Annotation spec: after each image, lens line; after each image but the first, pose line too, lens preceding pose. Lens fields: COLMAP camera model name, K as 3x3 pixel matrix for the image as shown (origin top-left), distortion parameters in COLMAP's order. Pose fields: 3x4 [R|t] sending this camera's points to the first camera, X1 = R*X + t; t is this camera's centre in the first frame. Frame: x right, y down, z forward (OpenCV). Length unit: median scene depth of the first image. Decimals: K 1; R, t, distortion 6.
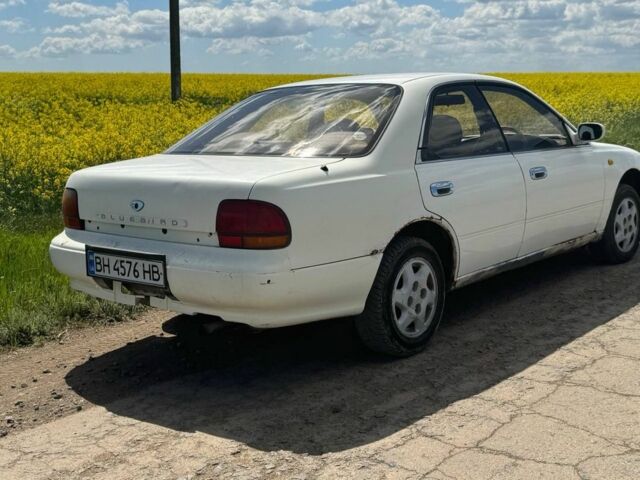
lens RADIAL K [[761.9, 0, 270.4], [0, 761.9, 240.1], [0, 0, 1]] dist [0.066784, -0.010675]
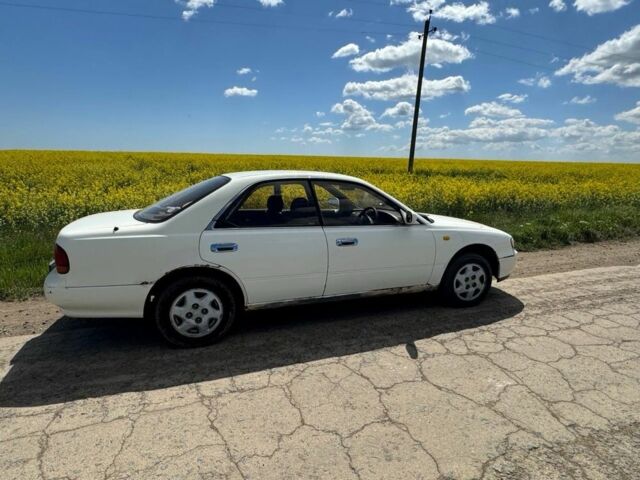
lens RADIAL K [[343.6, 0, 322.4], [0, 343.6, 238.6], [0, 0, 1]] dist [-0.001147, -0.001013]
pose [[0.896346, 0.126822, -0.424829, 0.706565], [-0.118990, 0.991873, 0.045042, -0.142117], [0.427089, 0.010177, 0.904152, 0.460891]]
